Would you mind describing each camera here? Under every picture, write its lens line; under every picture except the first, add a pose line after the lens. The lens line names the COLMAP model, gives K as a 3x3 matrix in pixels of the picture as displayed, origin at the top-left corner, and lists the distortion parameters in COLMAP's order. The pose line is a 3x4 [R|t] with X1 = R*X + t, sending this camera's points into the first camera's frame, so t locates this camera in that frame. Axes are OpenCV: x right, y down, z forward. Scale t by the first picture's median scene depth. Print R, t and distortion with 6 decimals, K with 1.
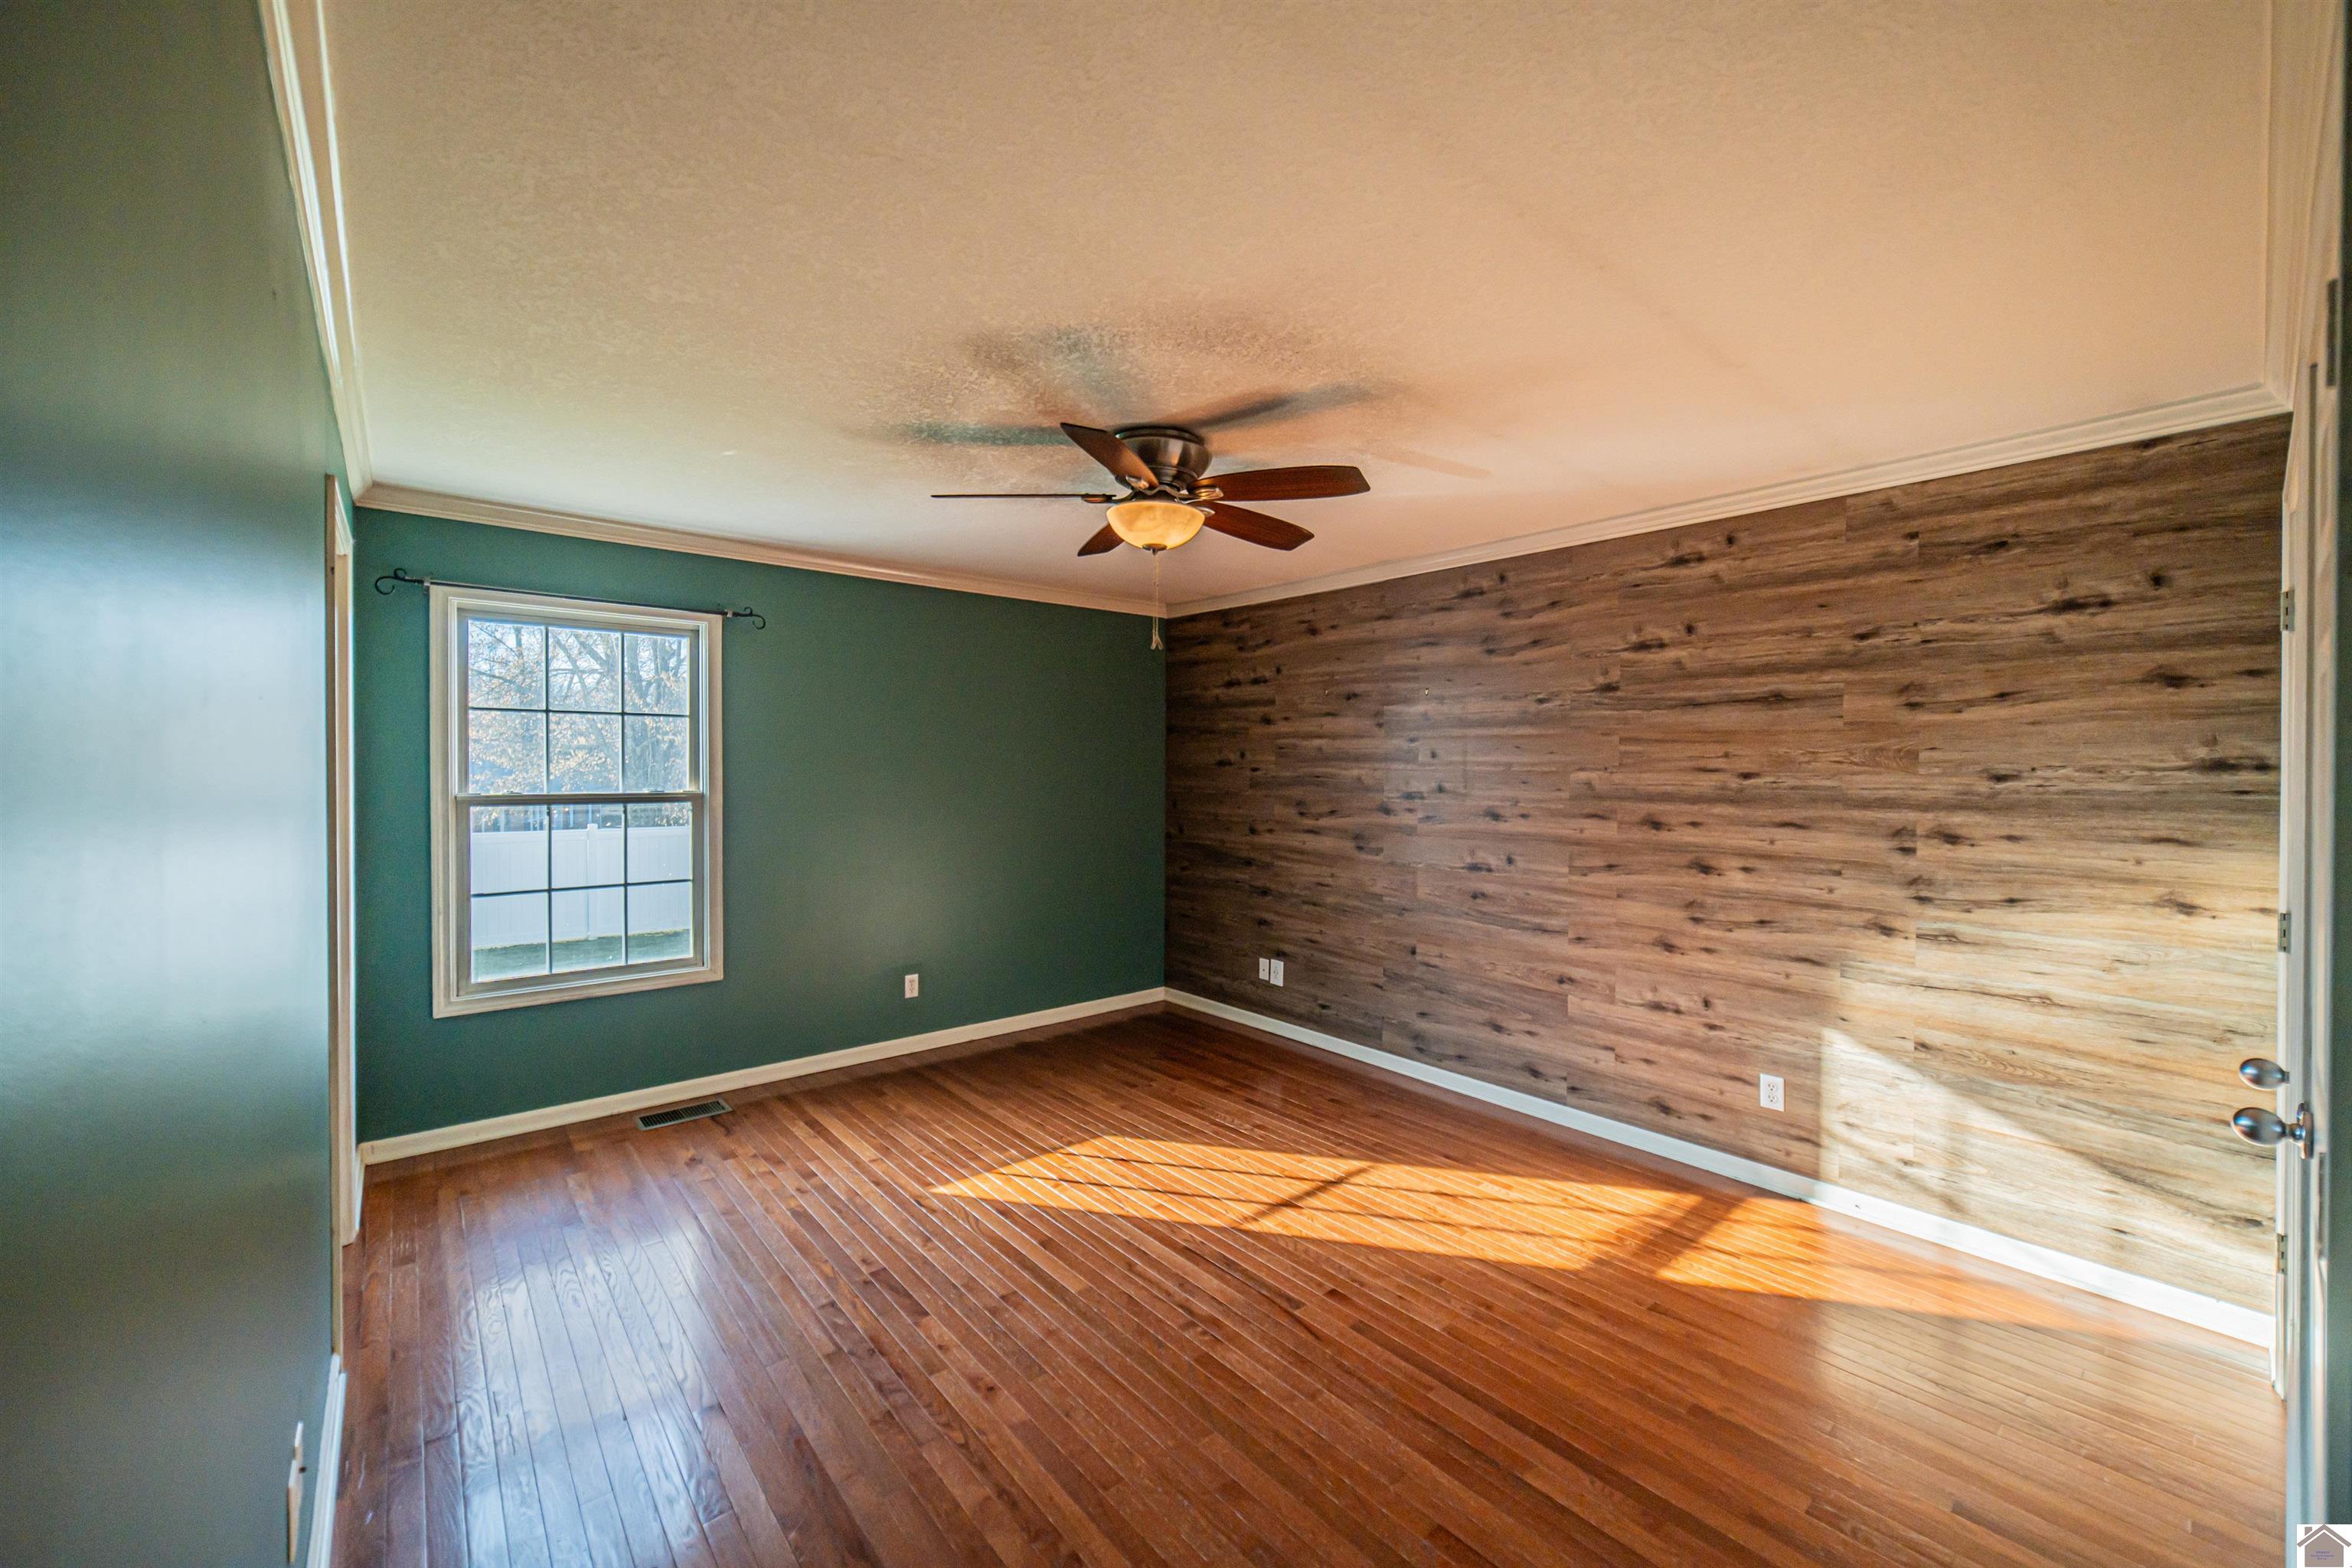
lens RADIAL K [[906.5, 0, 1161.5], [0, 906.5, 780.4], [0, 0, 1]] dist [0.000597, 0.000517]
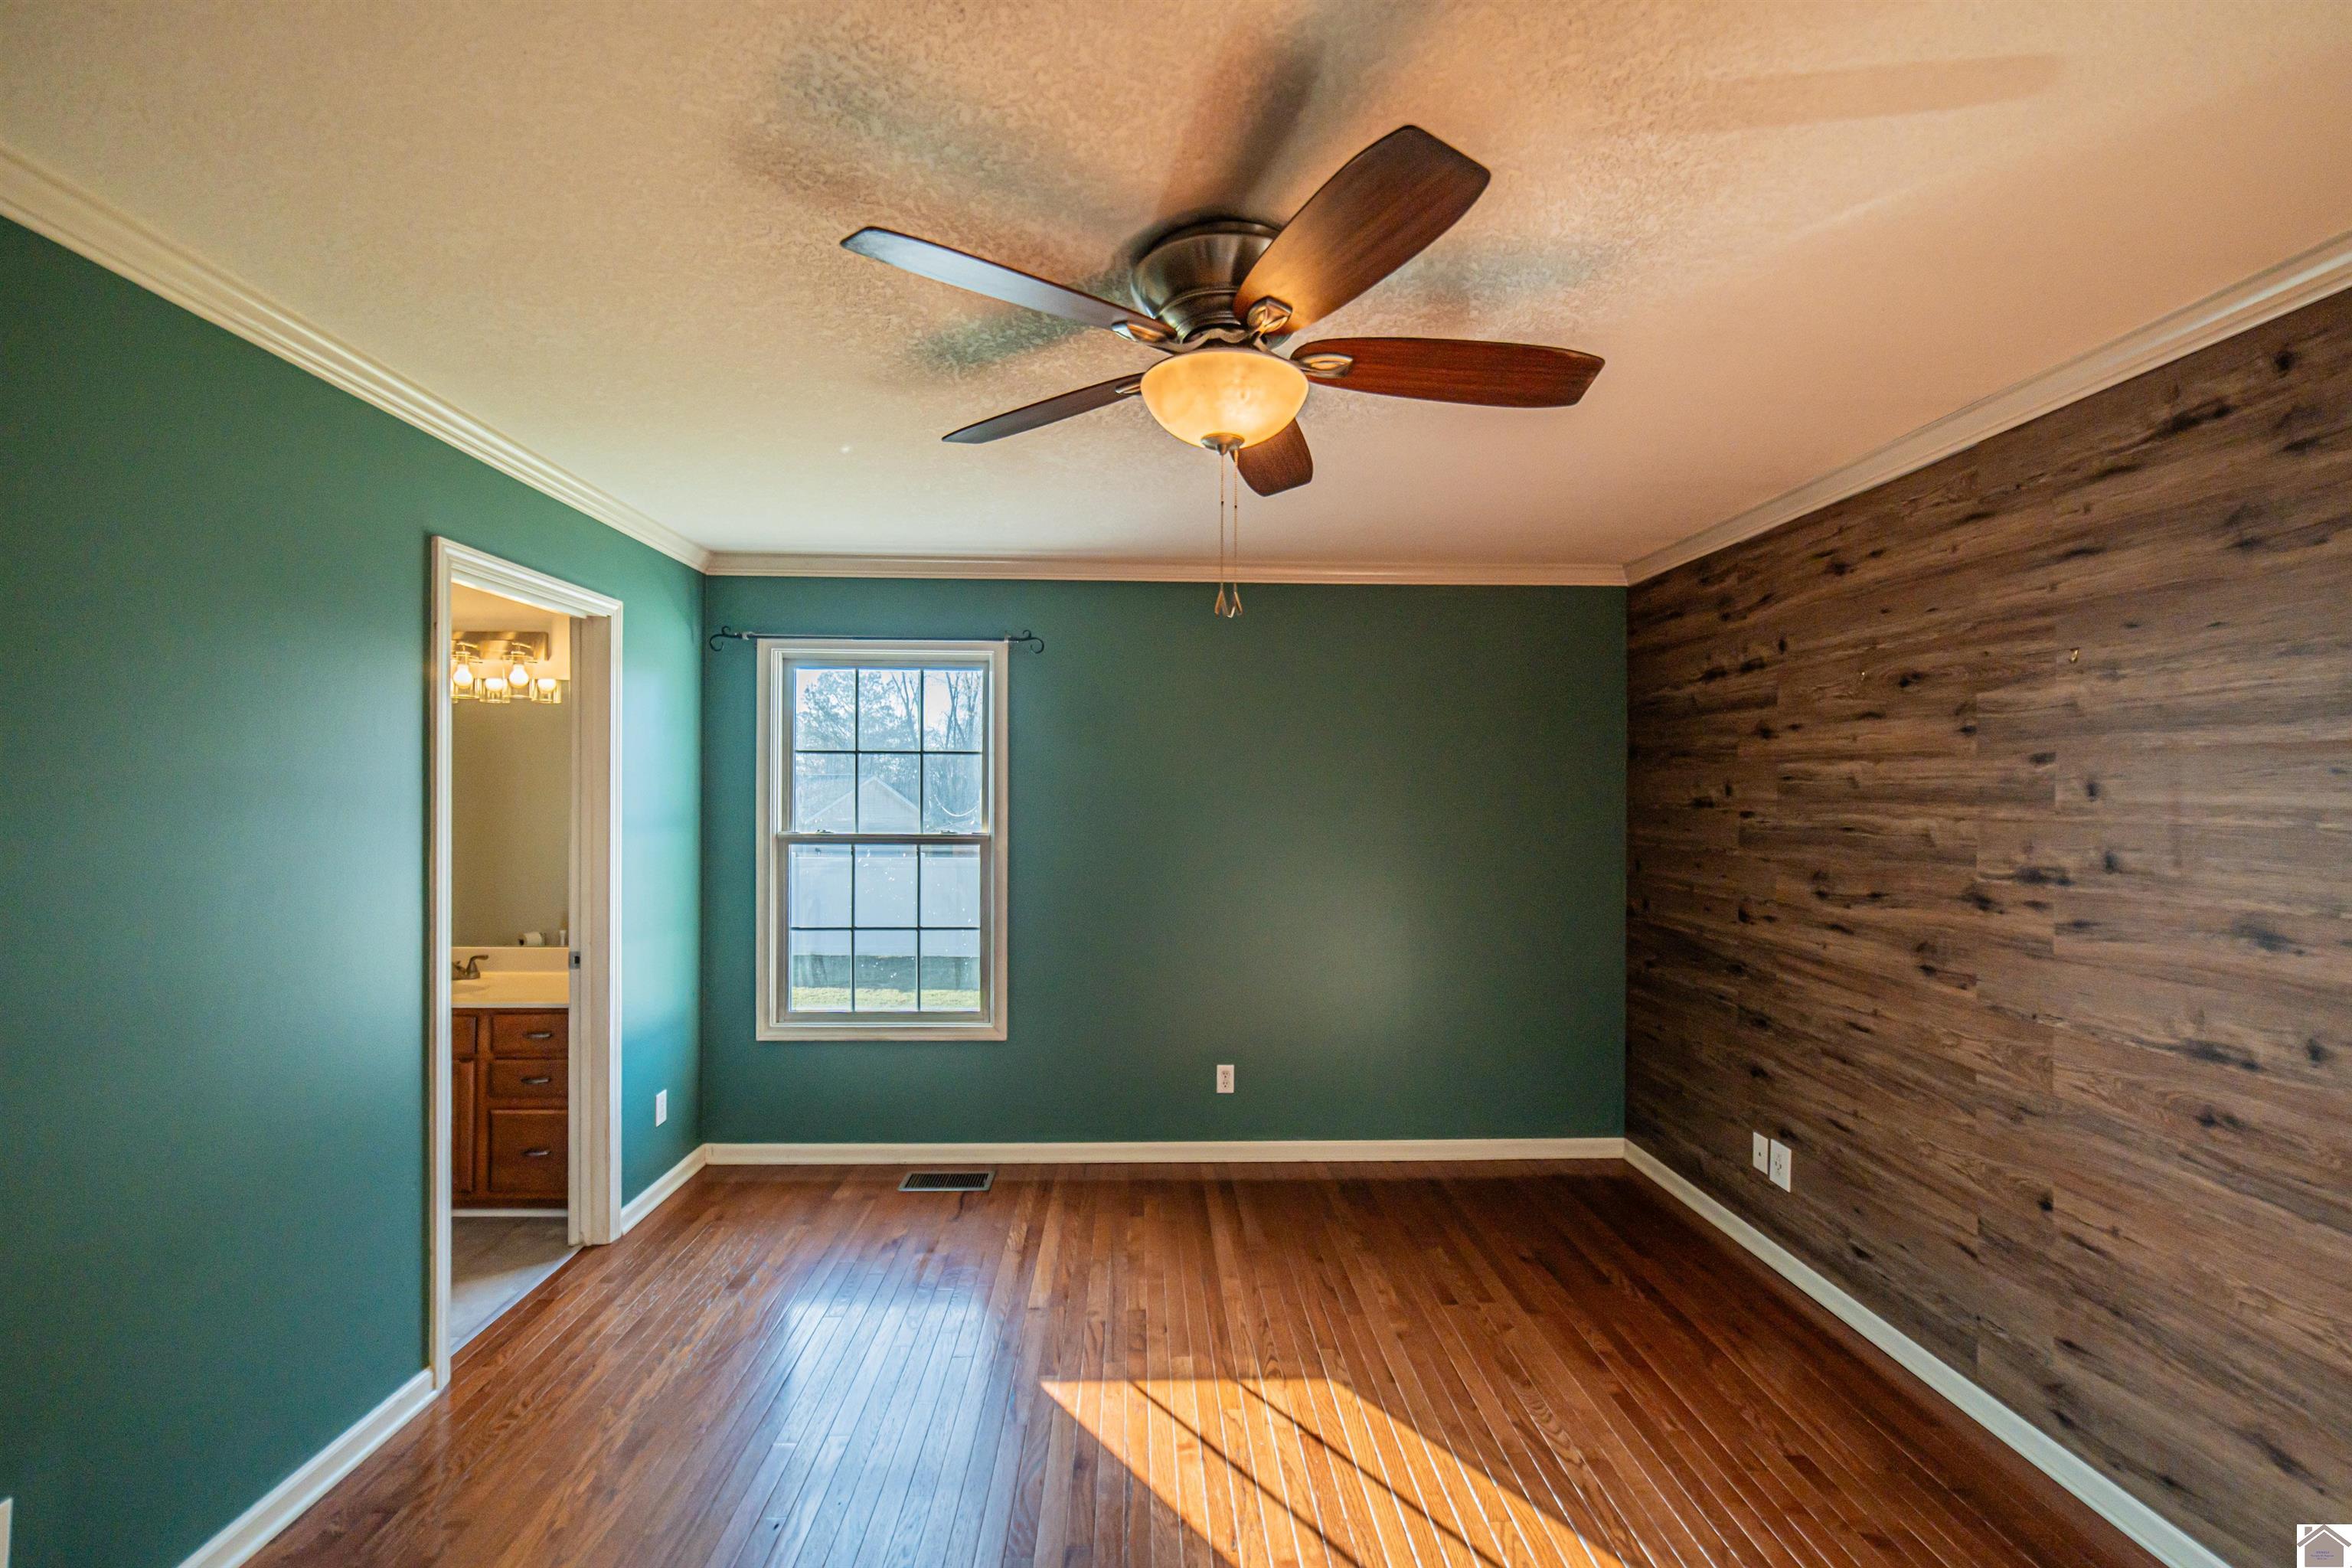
lens RADIAL K [[944.9, 0, 1174.0], [0, 944.9, 797.0], [0, 0, 1]] dist [0.004032, 0.000659]
pose [[0.792389, -0.000393, -0.610015, 0.245876], [-0.010722, 0.999836, -0.014571, -0.013664], [0.609921, 0.018086, 0.792256, 0.362058]]
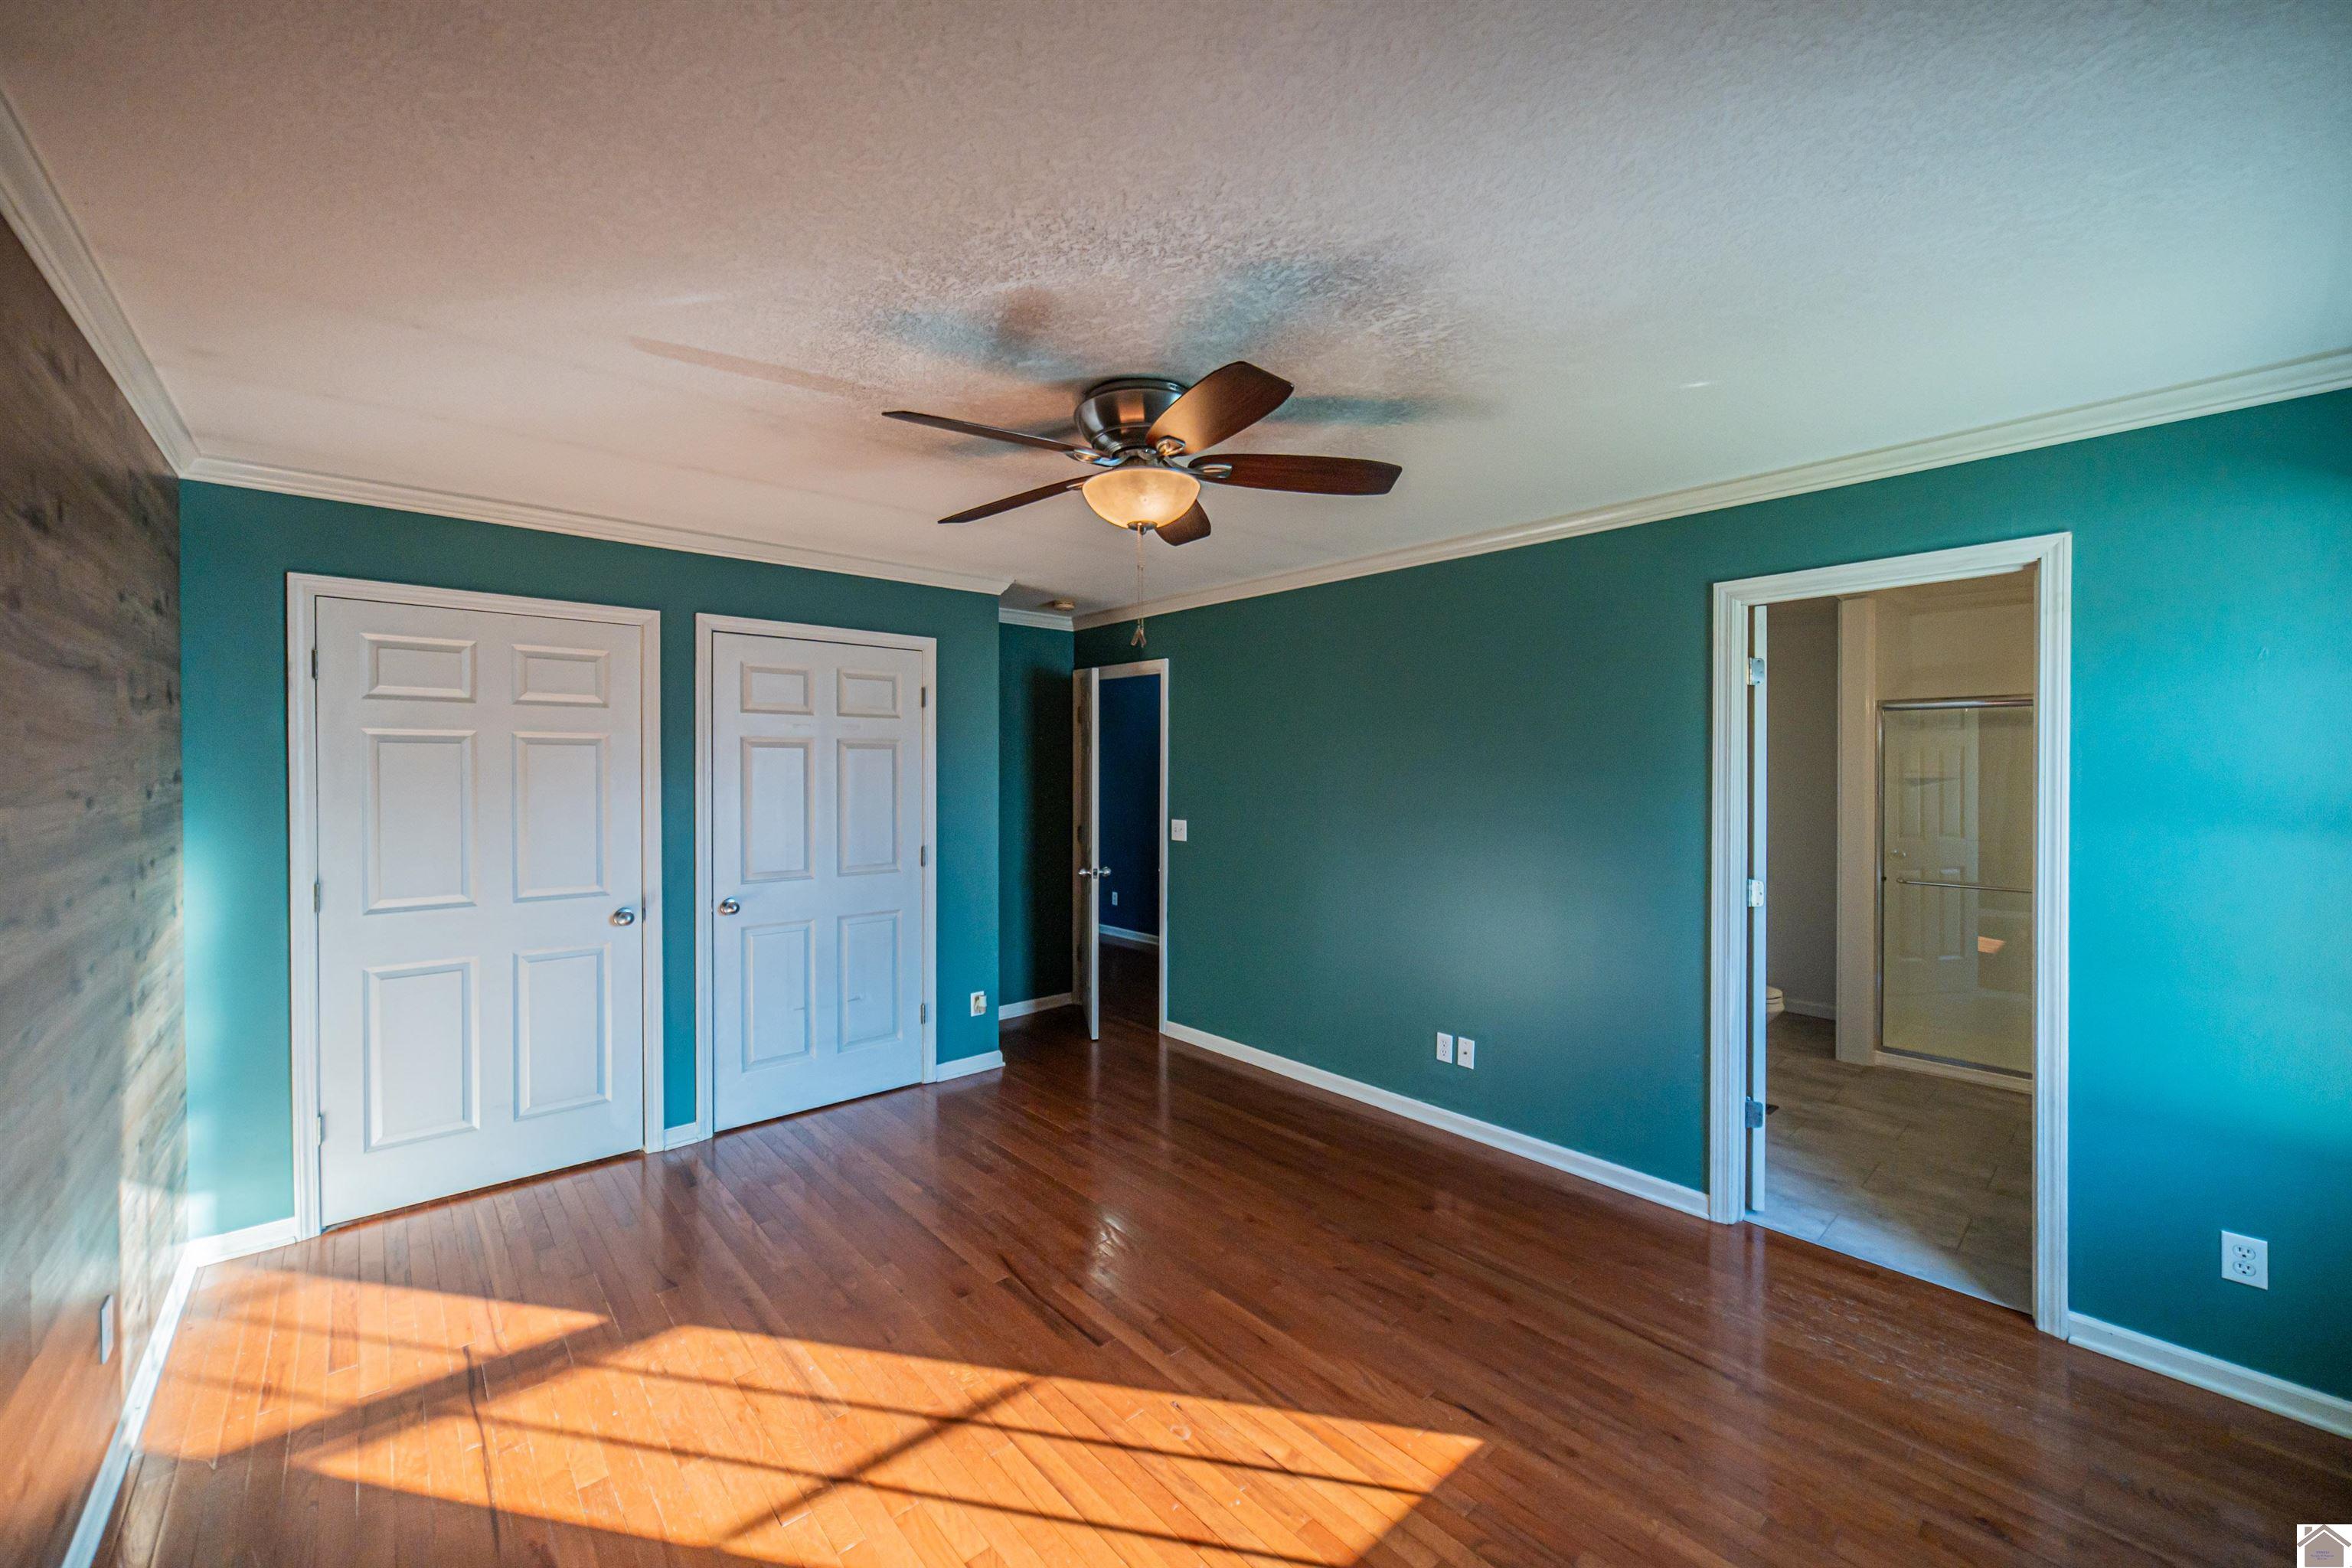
lens RADIAL K [[906.5, 0, 1161.5], [0, 906.5, 780.4], [0, 0, 1]] dist [0.000597, 0.000517]
pose [[-0.999710, -0.005978, -0.023345, -0.005466], [-0.006635, 0.999582, 0.028153, -0.032385], [0.023167, 0.028300, -0.999331, 1.331450]]
